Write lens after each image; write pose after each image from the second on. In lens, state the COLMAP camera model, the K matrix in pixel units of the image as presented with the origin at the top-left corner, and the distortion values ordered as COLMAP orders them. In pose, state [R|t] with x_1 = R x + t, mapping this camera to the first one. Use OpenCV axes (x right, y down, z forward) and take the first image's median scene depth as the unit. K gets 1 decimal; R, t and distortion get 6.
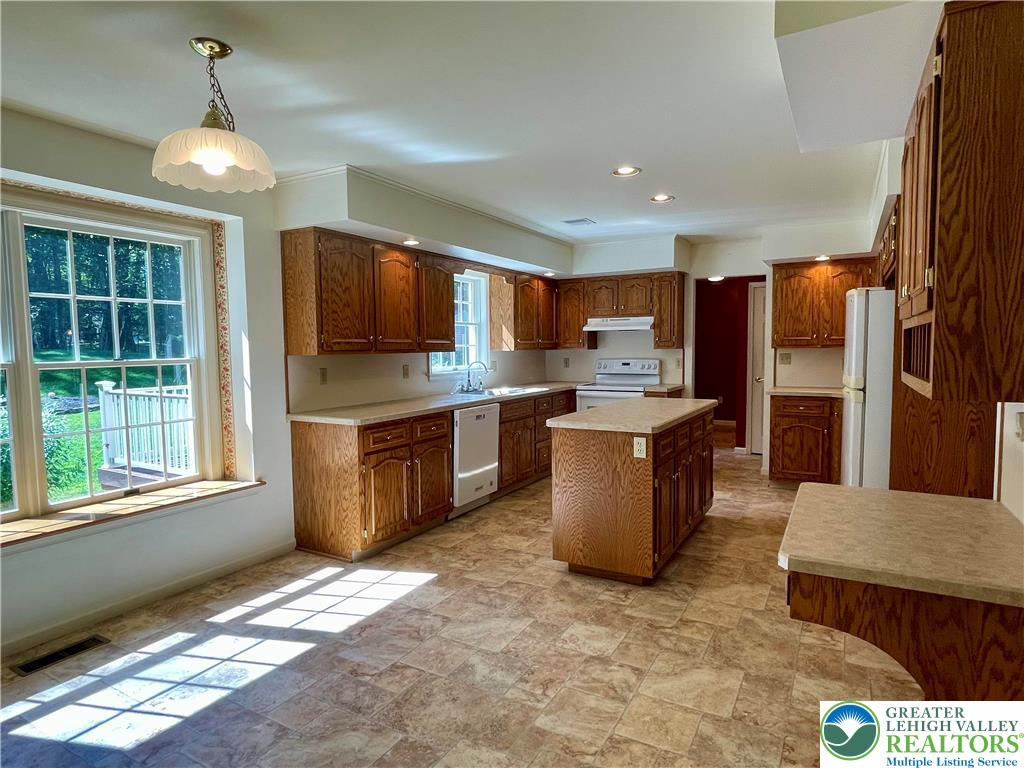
lens RADIAL K [[582.7, 0, 512.0], [0, 582.7, 384.0], [0, 0, 1]] dist [0.025232, -0.036028]
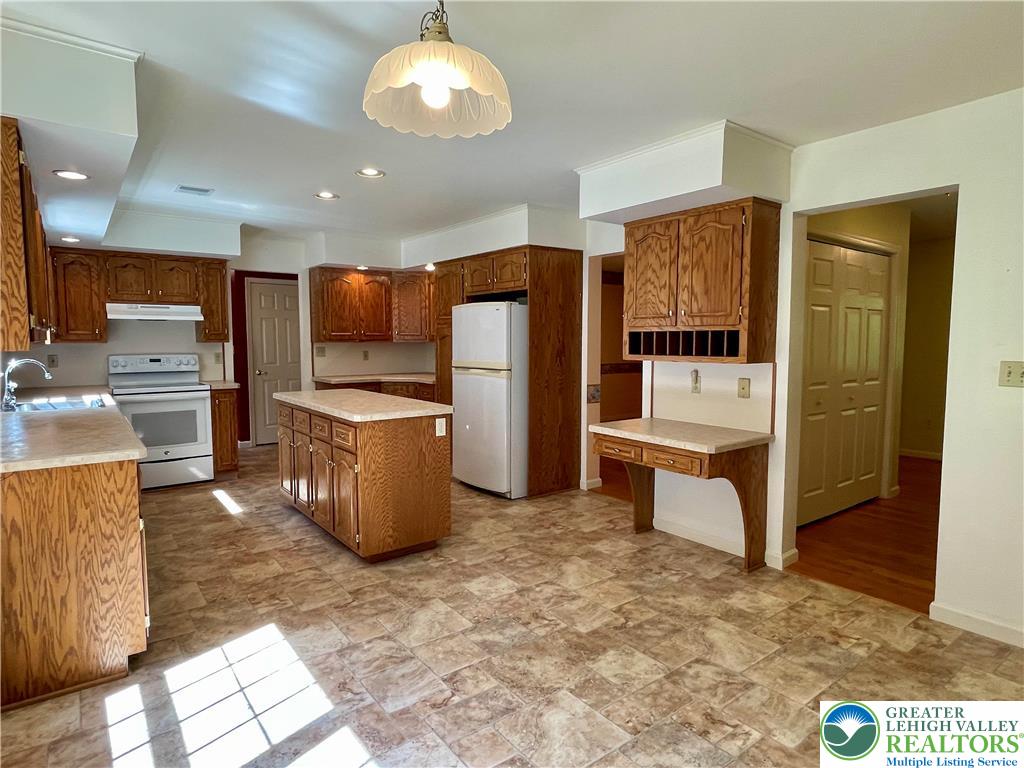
lens RADIAL K [[582.7, 0, 512.0], [0, 582.7, 384.0], [0, 0, 1]] dist [0.025232, -0.036028]
pose [[0.397705, -0.061513, 0.915449, -0.687958], [0.054046, 0.997588, 0.043553, -0.017160], [-0.915920, 0.032155, 0.400070, 0.359685]]
